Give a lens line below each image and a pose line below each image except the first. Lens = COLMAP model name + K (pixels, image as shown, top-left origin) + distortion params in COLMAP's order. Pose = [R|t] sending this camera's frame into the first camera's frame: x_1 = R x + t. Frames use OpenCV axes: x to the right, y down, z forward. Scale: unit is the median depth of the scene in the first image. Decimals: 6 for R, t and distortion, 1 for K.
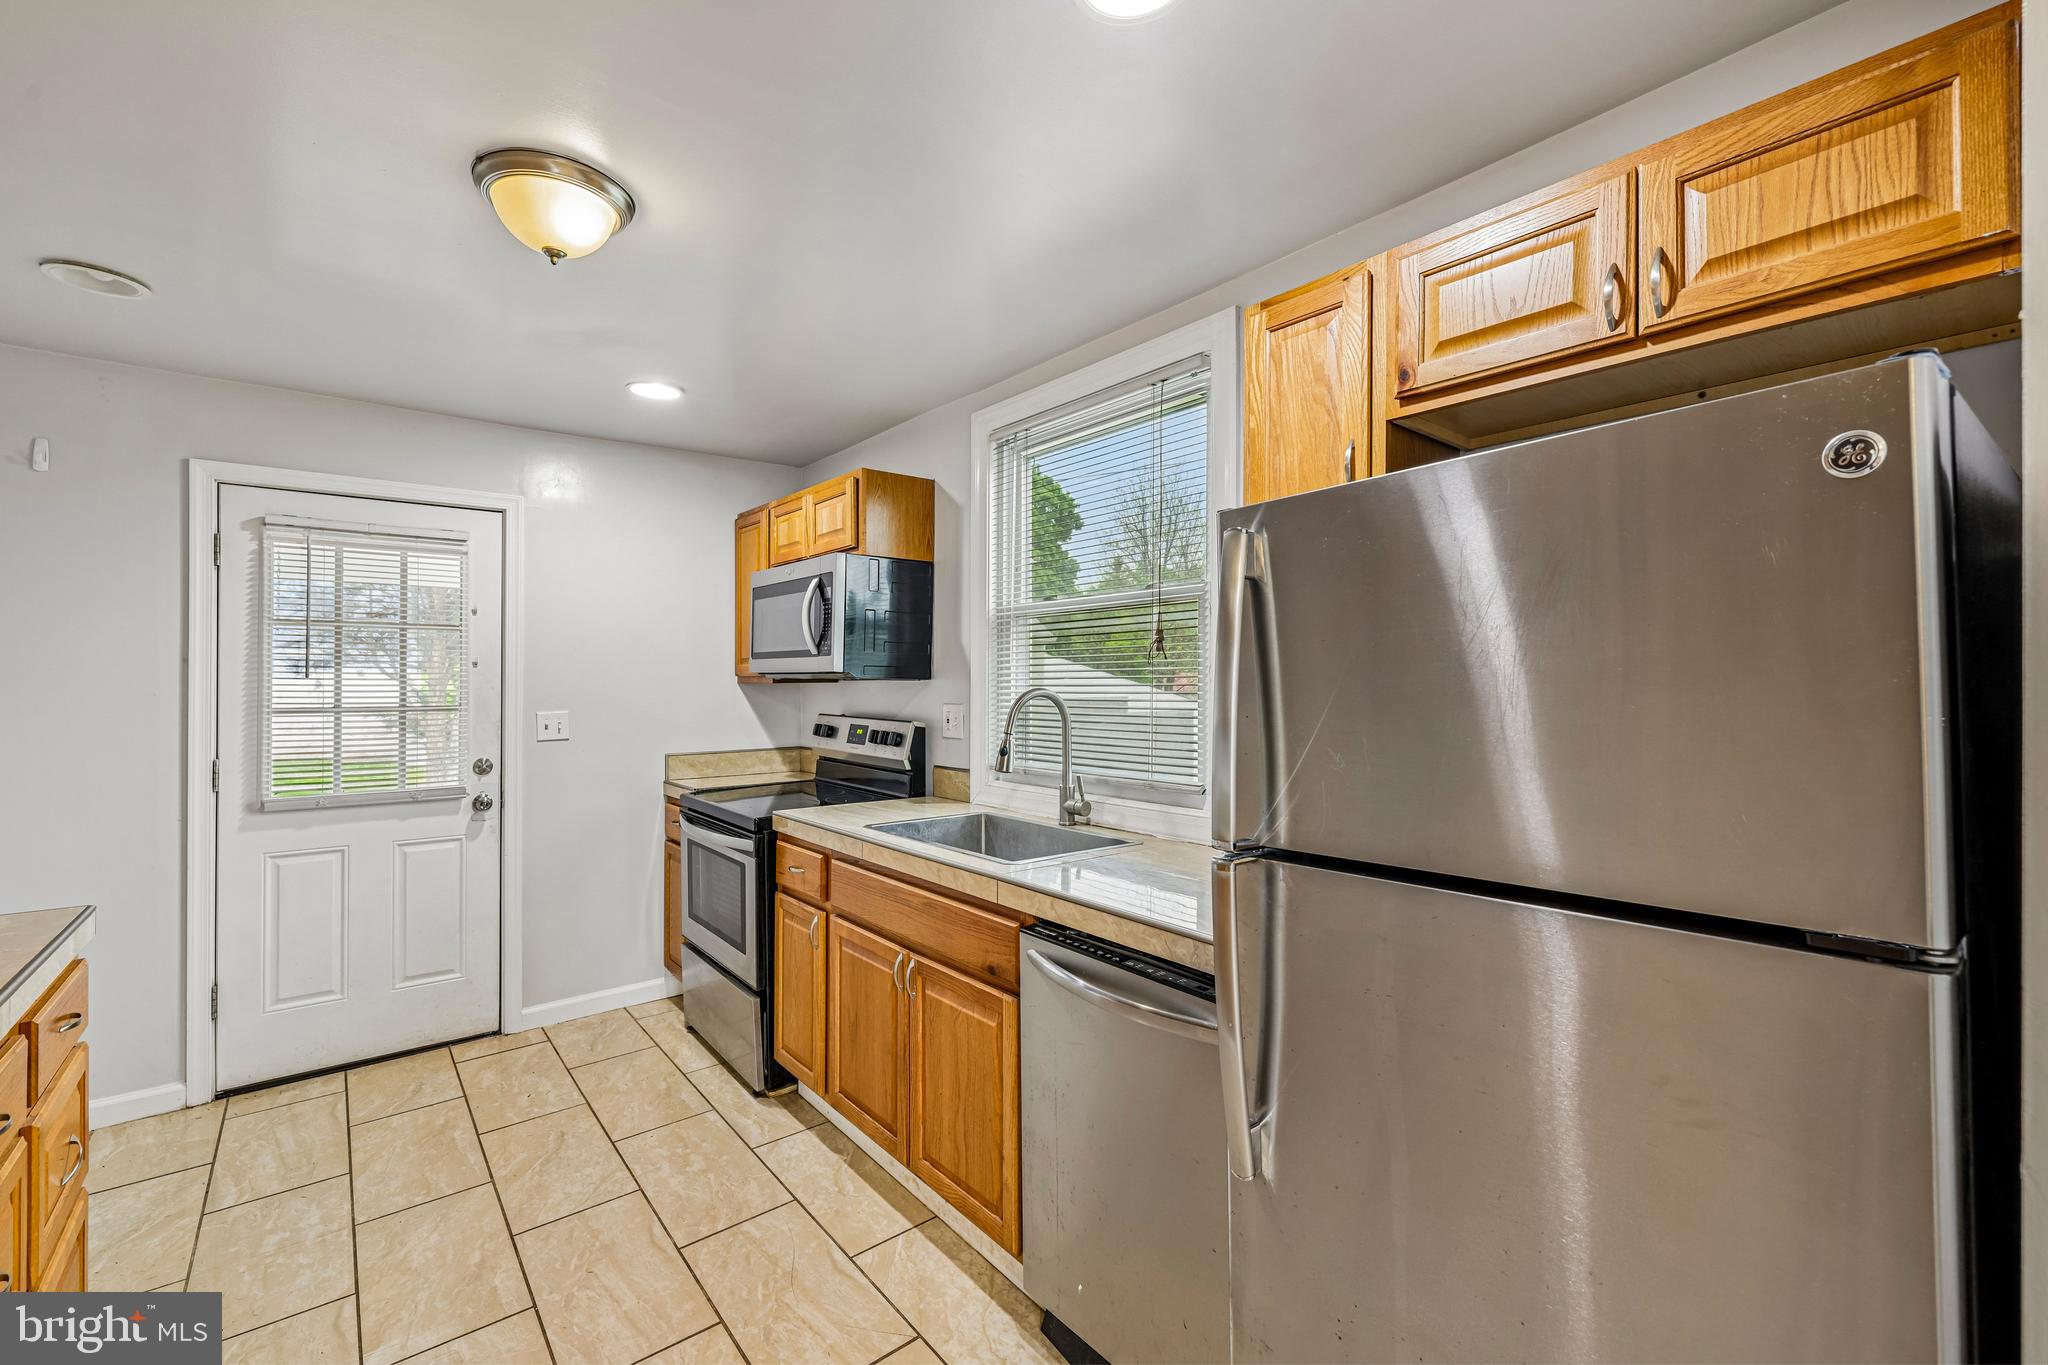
lens RADIAL K [[861.5, 0, 1016.6], [0, 861.5, 677.1], [0, 0, 1]] dist [-0.002294, 0.000293]
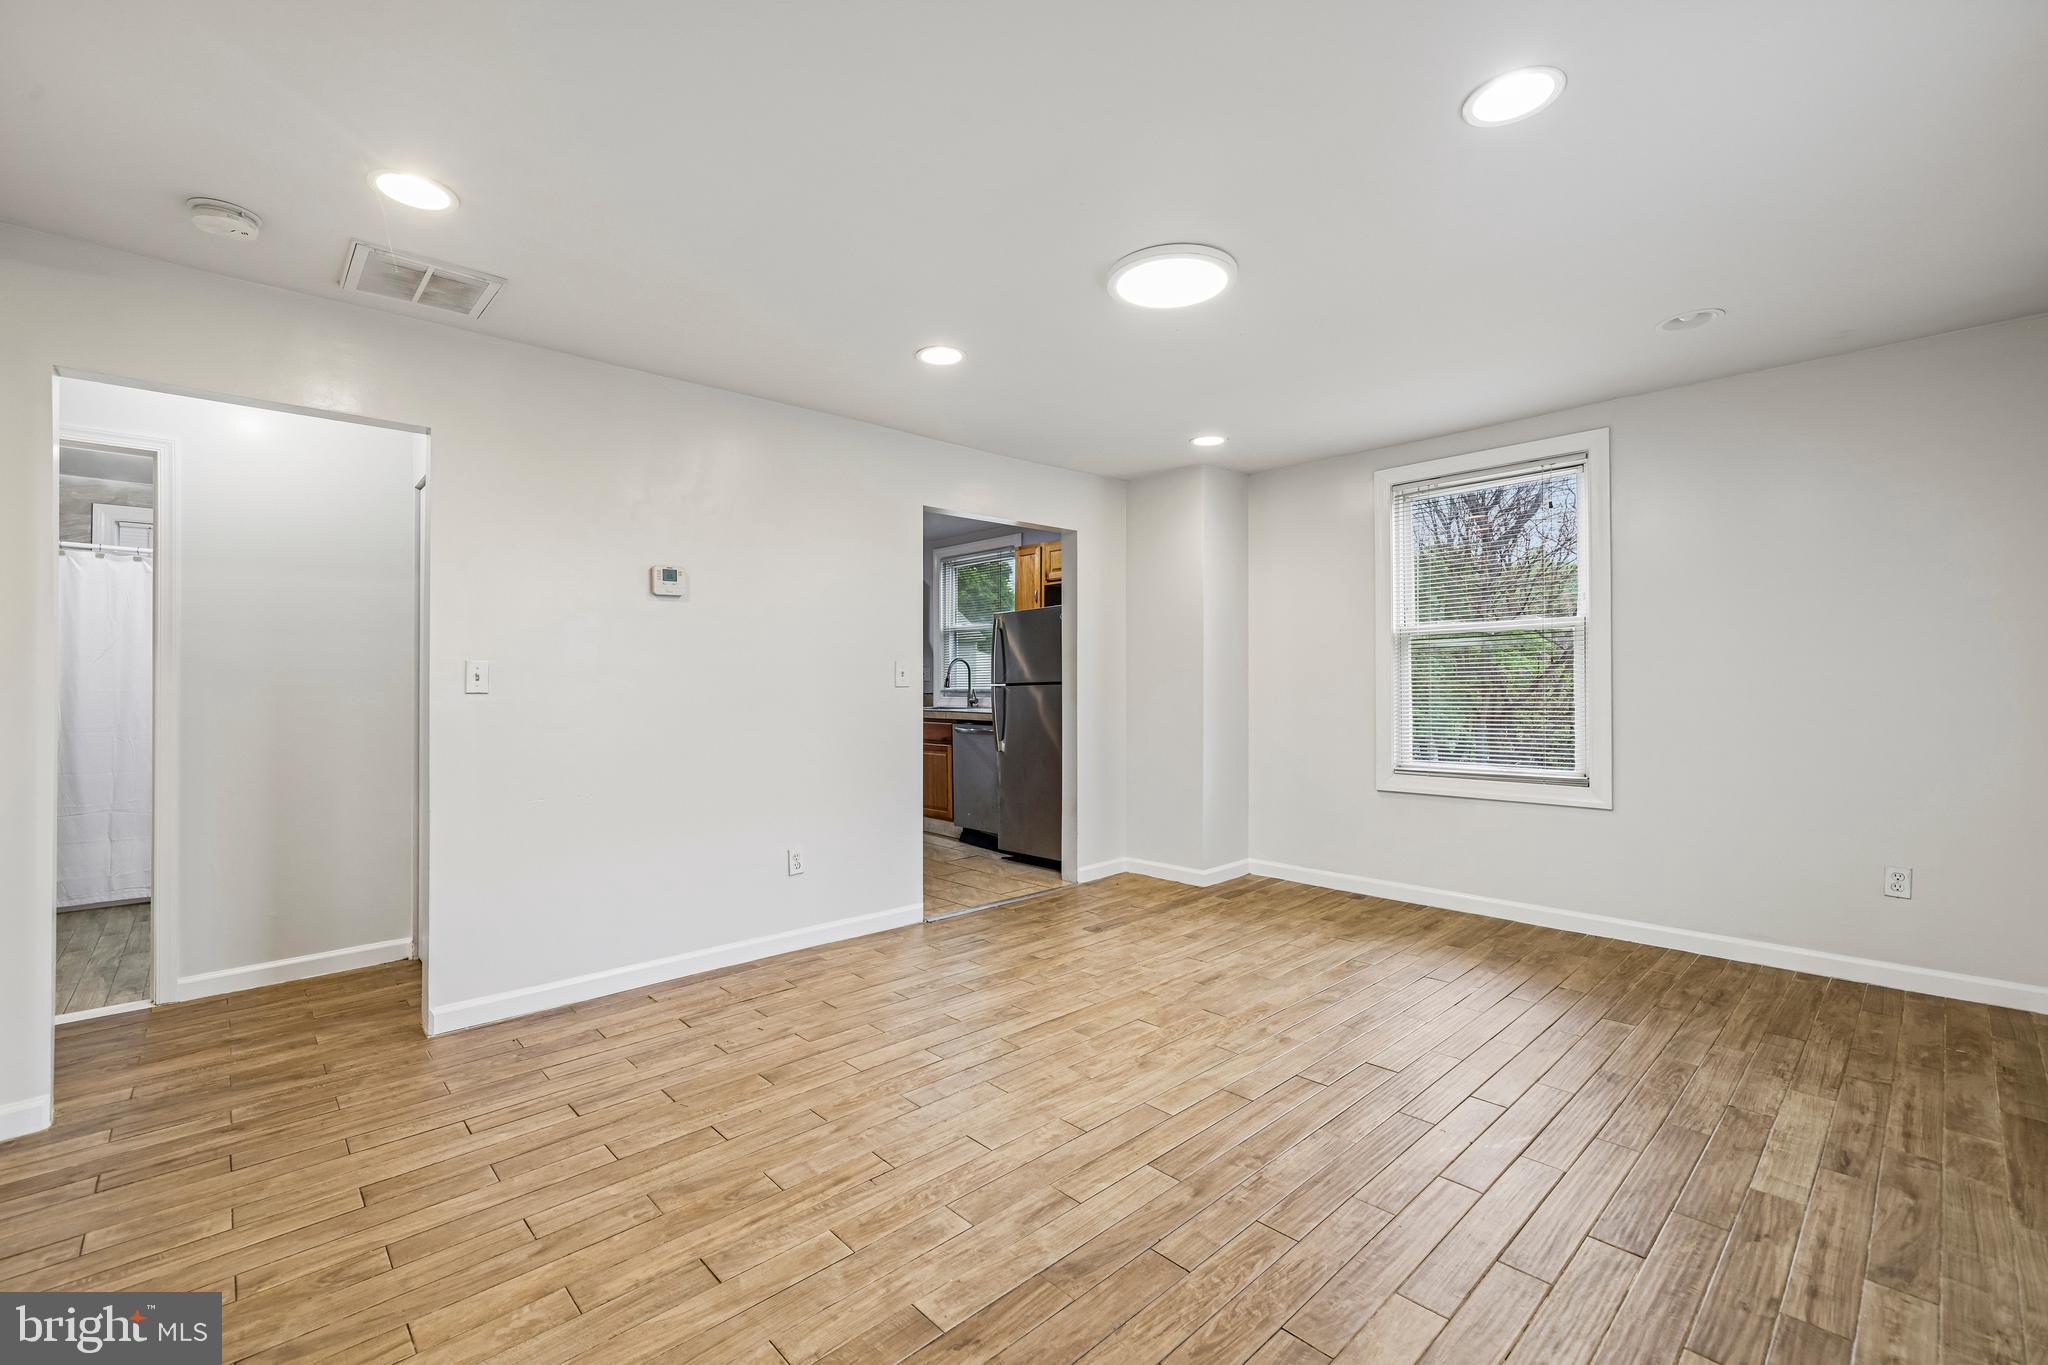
lens RADIAL K [[861.5, 0, 1016.6], [0, 861.5, 677.1], [0, 0, 1]] dist [-0.002294, 0.000293]
pose [[0.997734, -0.005692, 0.067045, 0.019838], [0.005490, 0.999980, 0.003206, 0.058789], [-0.067062, -0.002830, 0.997745, -1.601298]]
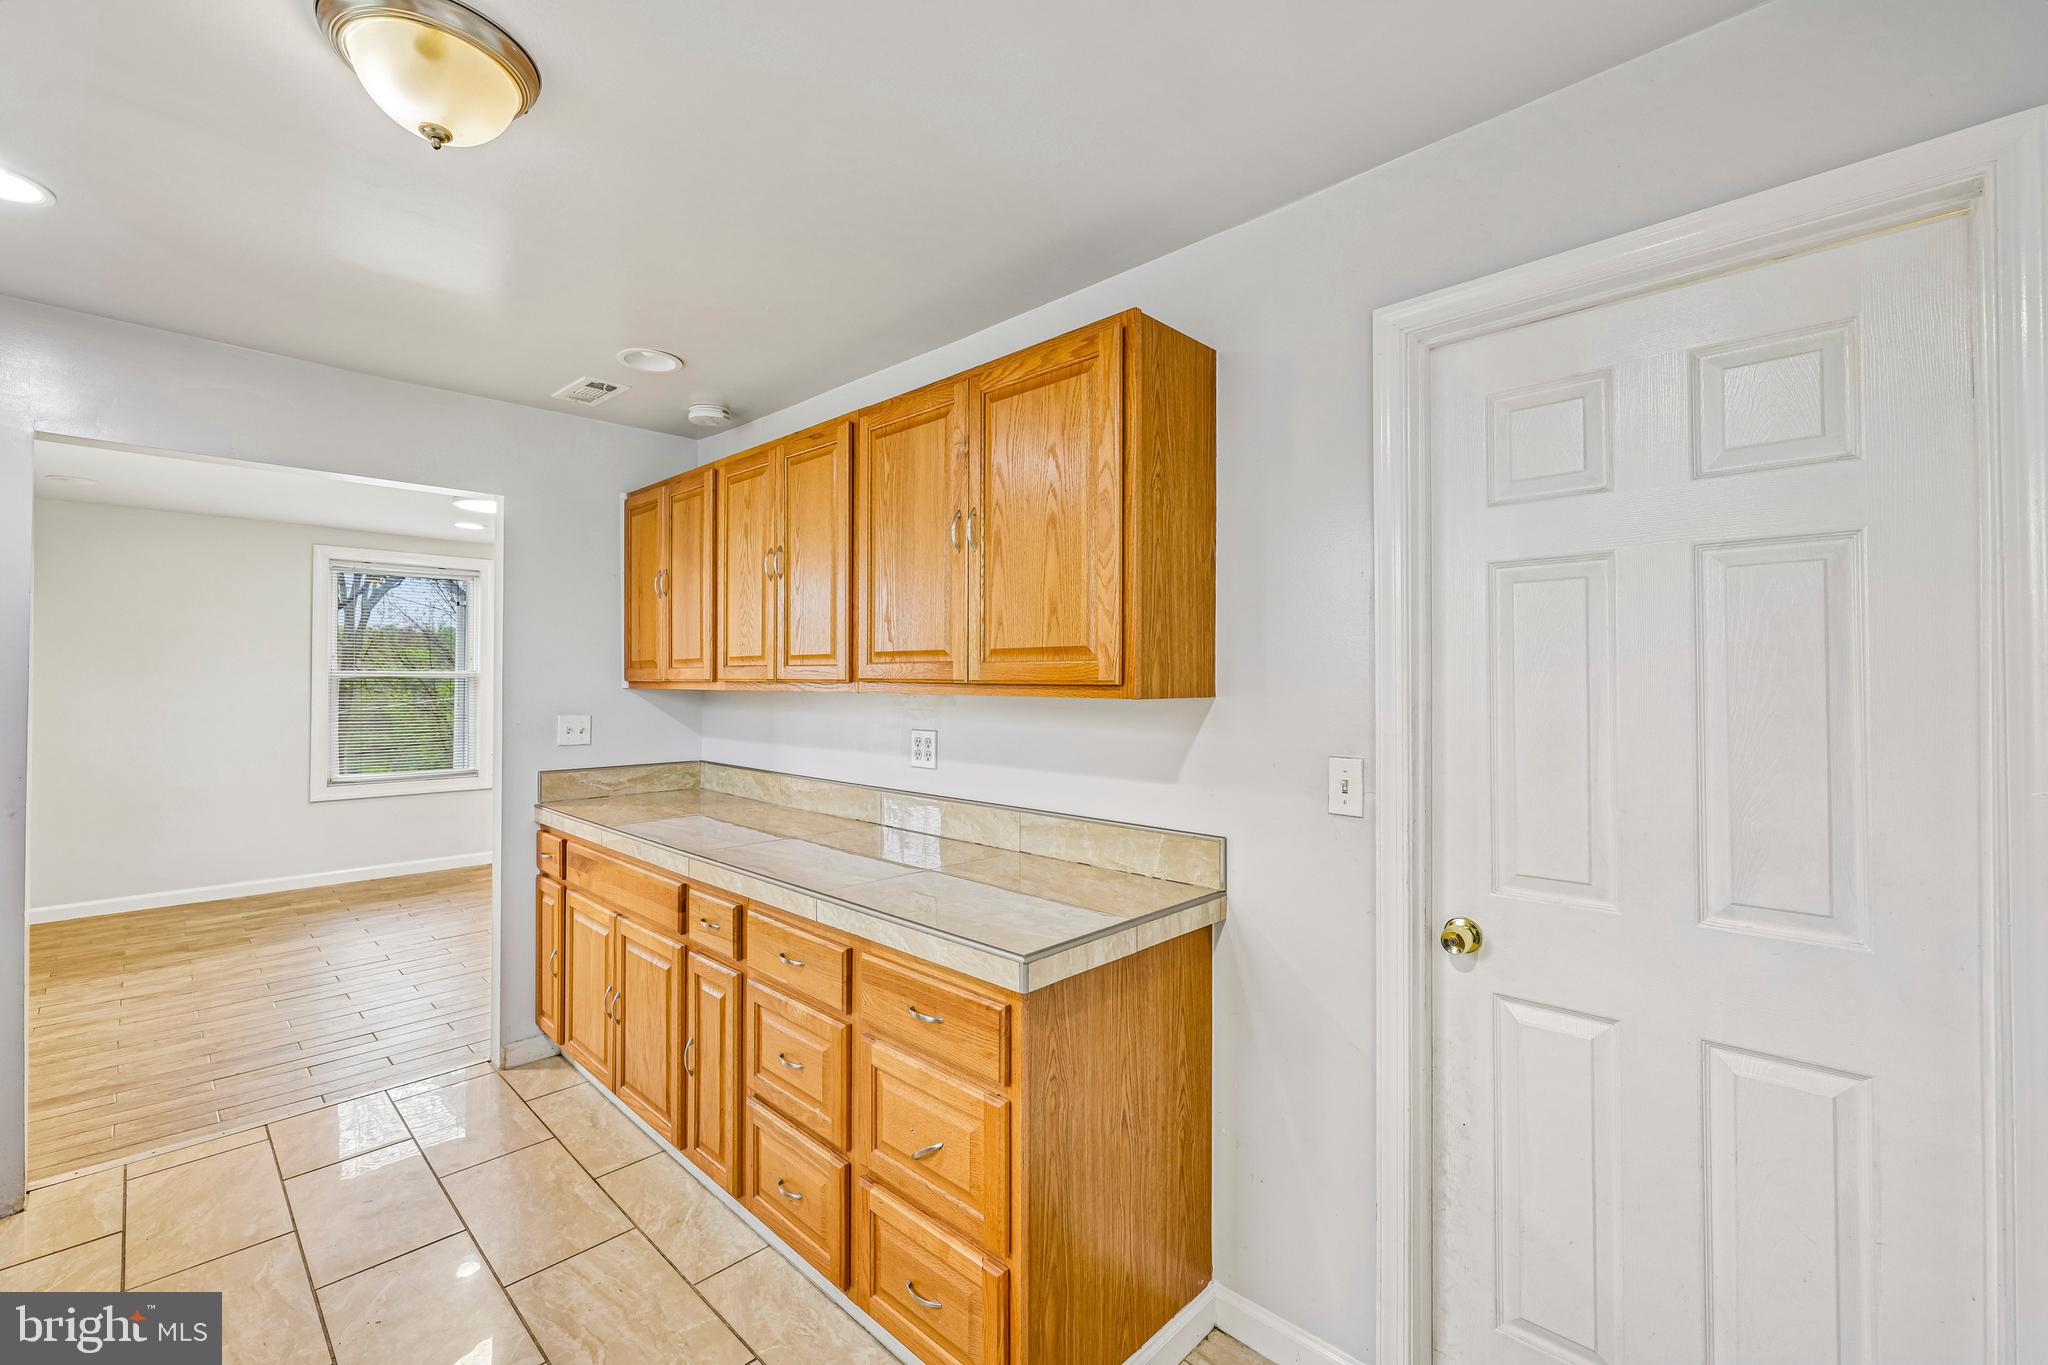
lens RADIAL K [[852.9, 0, 1022.0], [0, 852.9, 674.5], [0, 0, 1]] dist [-0.000985, 0.000136]
pose [[-0.991992, -0.003820, -0.126246, -0.584763], [-0.002009, 0.999893, -0.014465, 0.002591], [0.126288, -0.014096, -0.991894, 1.101618]]
